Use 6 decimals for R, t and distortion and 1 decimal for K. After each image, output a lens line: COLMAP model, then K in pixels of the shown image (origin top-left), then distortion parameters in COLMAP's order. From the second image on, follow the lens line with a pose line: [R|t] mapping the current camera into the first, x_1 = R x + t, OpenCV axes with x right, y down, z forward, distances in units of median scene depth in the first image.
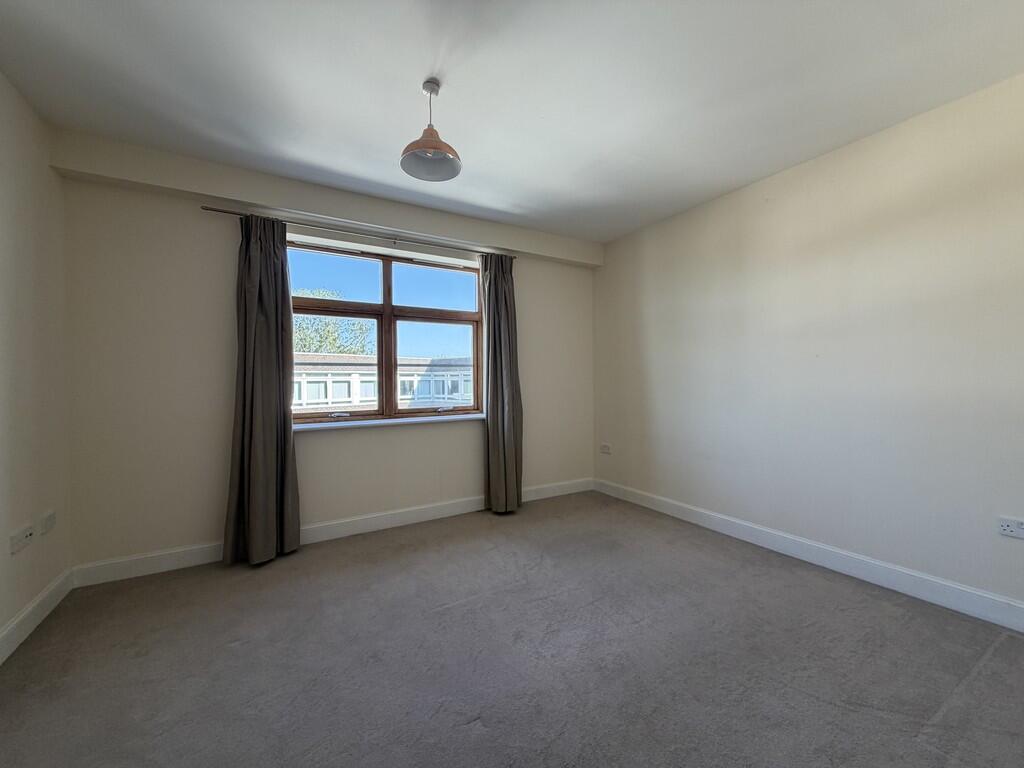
lens RADIAL K [[407.1, 0, 515.6], [0, 407.1, 378.9], [0, 0, 1]] dist [0.001862, 0.000042]
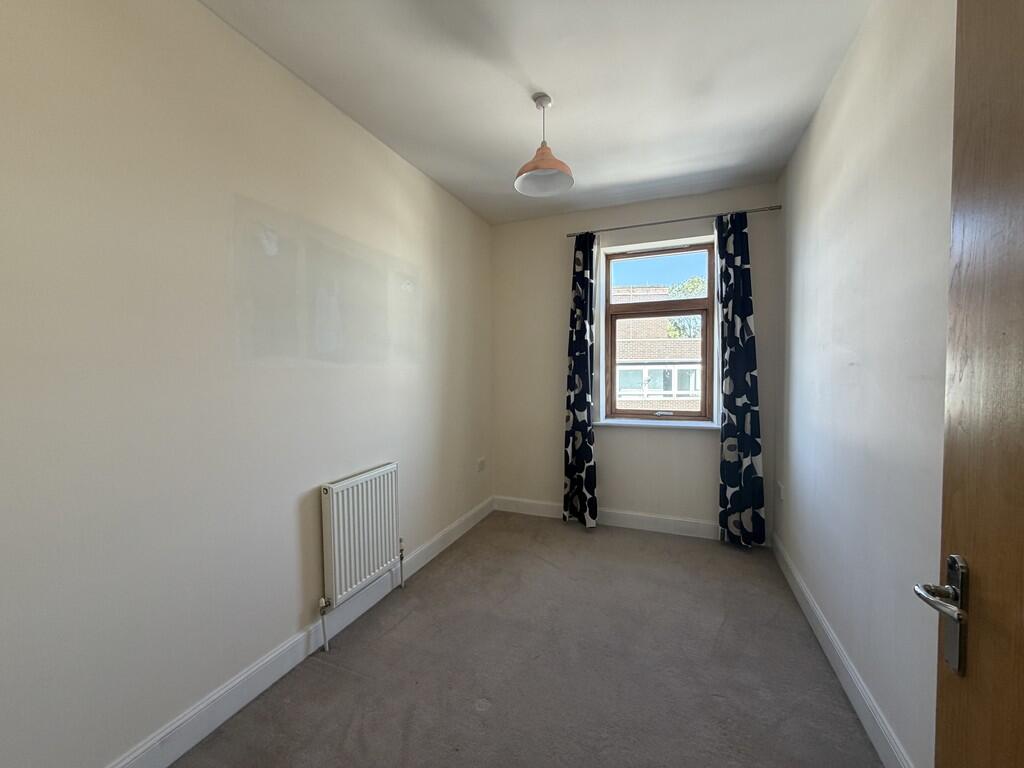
lens RADIAL K [[405.5, 0, 511.2], [0, 405.5, 388.9], [0, 0, 1]] dist [-0.002542, -0.000119]
pose [[0.601747, 0.027458, -0.798214, 0.210490], [-0.005479, 0.999527, 0.030253, -0.002168], [0.798668, -0.013831, 0.601613, 0.126553]]
